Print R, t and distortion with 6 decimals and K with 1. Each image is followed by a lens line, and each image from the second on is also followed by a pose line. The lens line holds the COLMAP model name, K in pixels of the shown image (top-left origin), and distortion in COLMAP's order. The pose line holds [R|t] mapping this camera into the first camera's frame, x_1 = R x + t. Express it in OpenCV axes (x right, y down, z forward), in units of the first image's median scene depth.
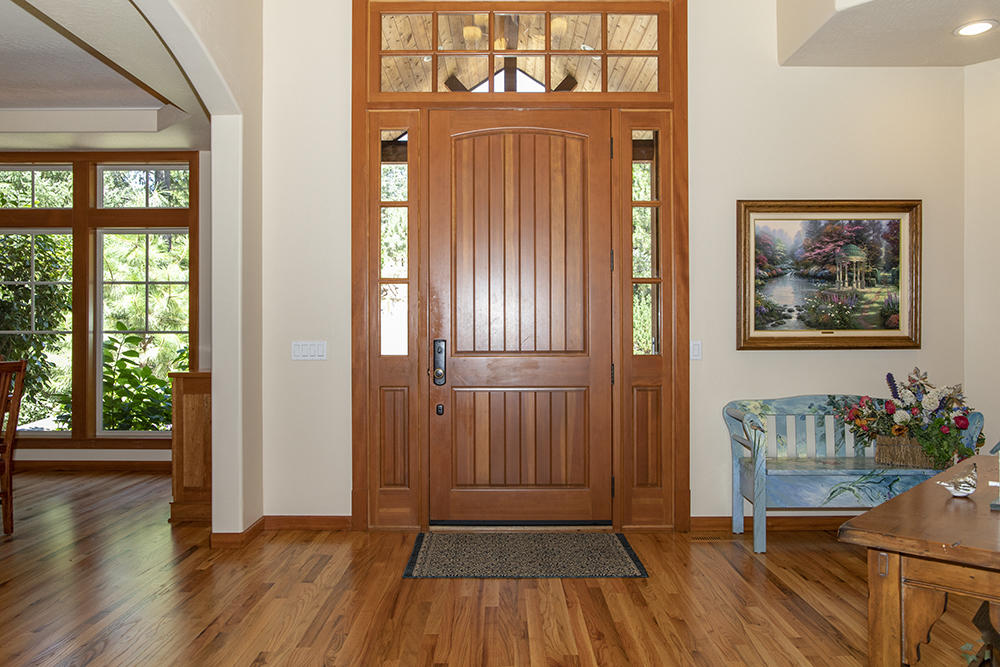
lens RADIAL K [[755.5, 0, 496.8], [0, 755.5, 332.6], [0, 0, 1]] dist [-0.107279, 0.109622]
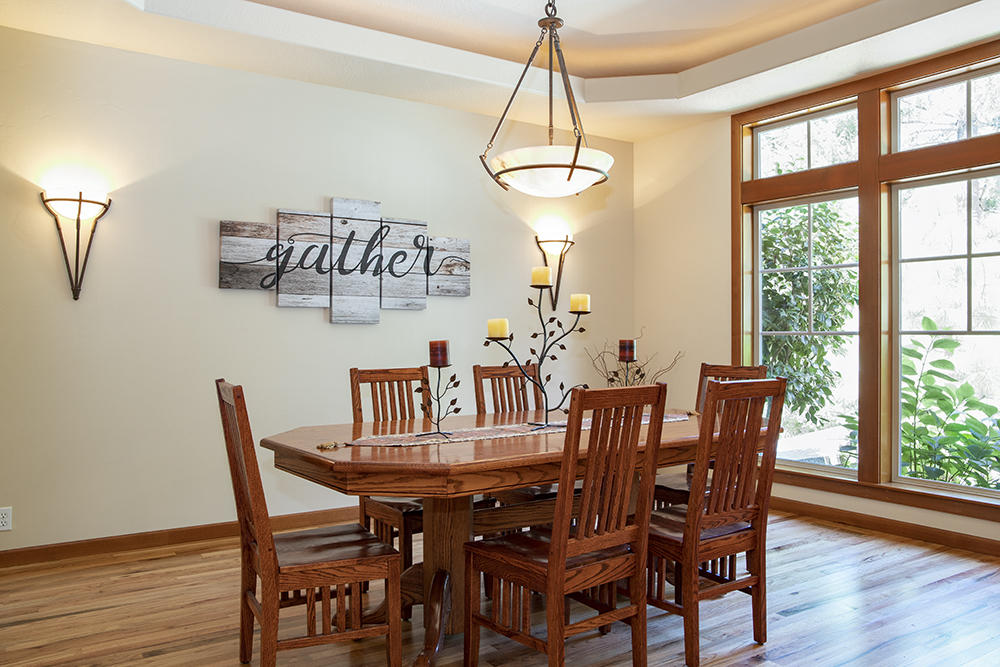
lens RADIAL K [[797.4, 0, 500.0], [0, 797.4, 333.5], [0, 0, 1]] dist [-0.047594, 0.000938]
pose [[0.576073, -0.001271, -0.817397, -0.133931], [0.000753, 0.999999, -0.001024, 0.000589], [0.817398, -0.000025, 0.576074, 0.243723]]
